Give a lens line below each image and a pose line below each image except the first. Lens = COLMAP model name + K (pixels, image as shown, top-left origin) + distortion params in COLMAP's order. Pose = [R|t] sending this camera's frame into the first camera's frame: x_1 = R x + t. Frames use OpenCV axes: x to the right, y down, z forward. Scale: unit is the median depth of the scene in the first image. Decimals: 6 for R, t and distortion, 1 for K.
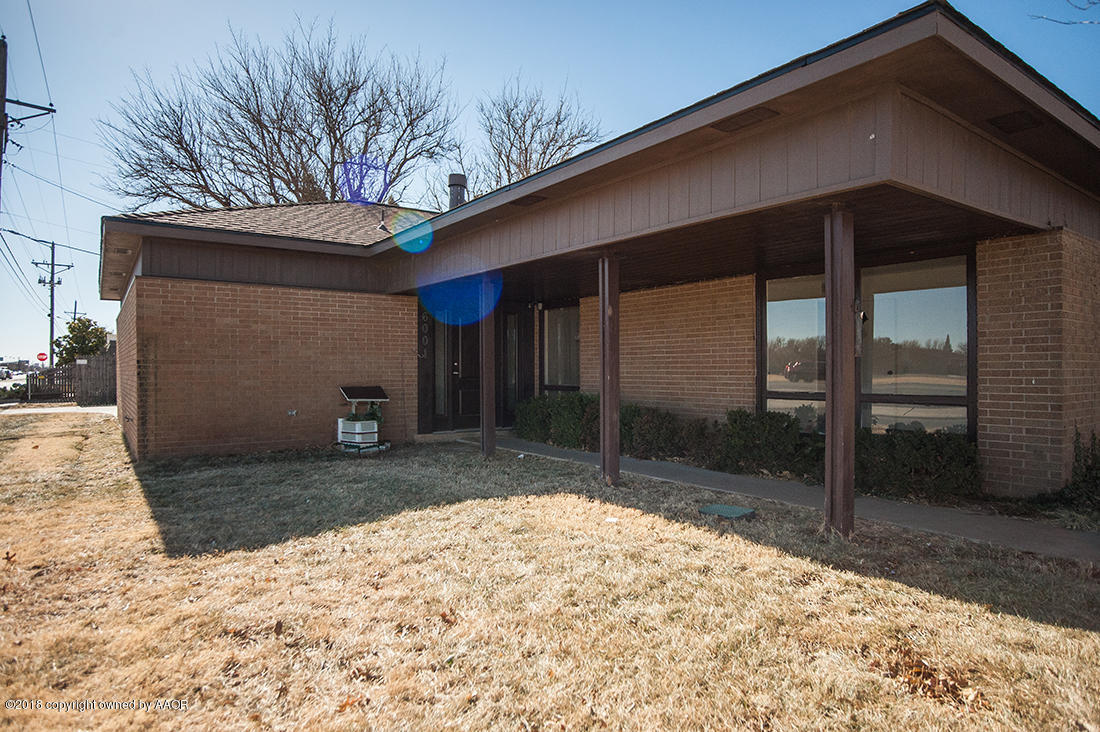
lens RADIAL K [[637.7, 0, 553.3], [0, 637.7, 369.0], [0, 0, 1]] dist [-0.022945, 0.002862]
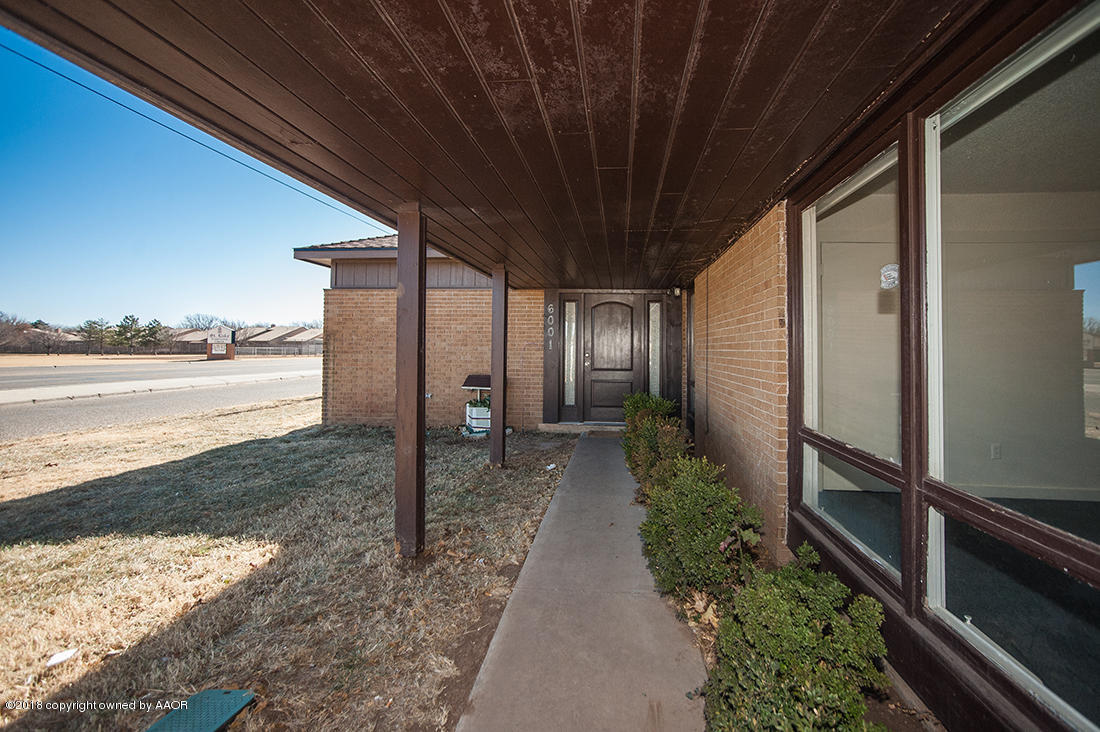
lens RADIAL K [[500.7, 0, 551.1], [0, 500.7, 333.5], [0, 0, 1]] dist [-0.001413, 0.000292]
pose [[0.758454, -0.012139, -0.651613, 0.161375], [-0.009816, 0.999500, -0.030045, -0.008947], [0.651653, 0.029184, 0.757956, 0.192920]]
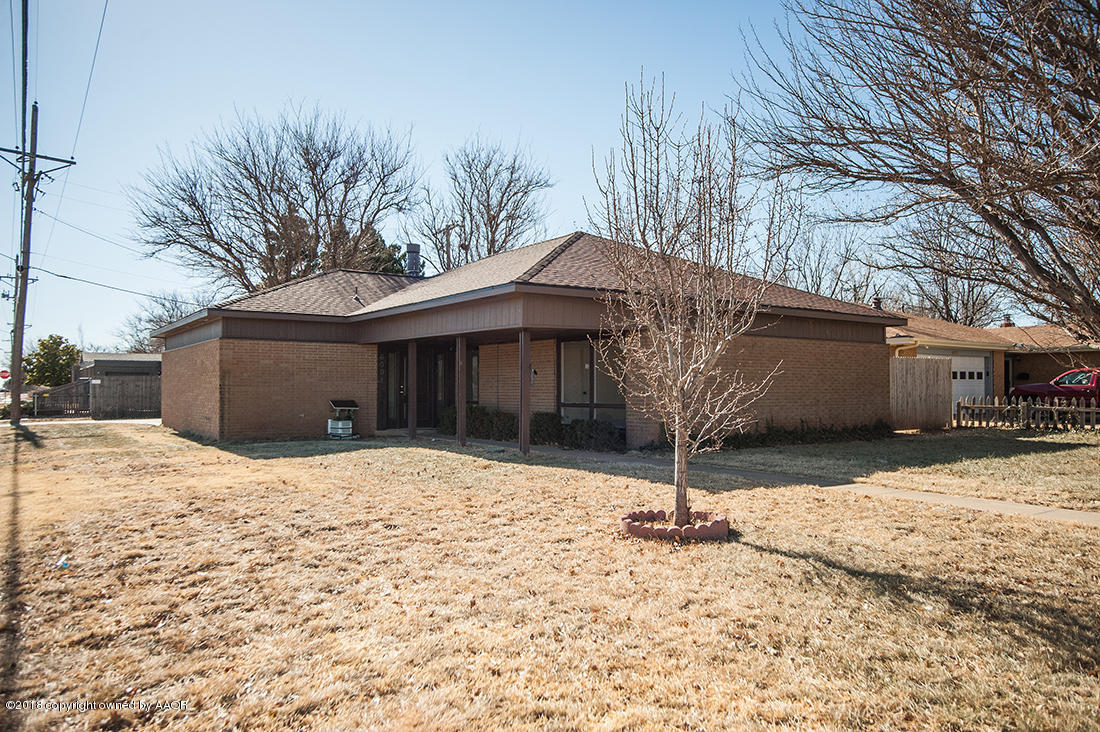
lens RADIAL K [[764.0, 0, 545.9], [0, 764.0, 367.5], [0, 0, 1]] dist [-0.008472, -0.004834]
pose [[0.999691, 0.001959, -0.024796, 0.127715], [-0.002629, 0.999632, -0.027016, -0.002465], [0.024734, 0.027073, 0.999327, -0.448829]]
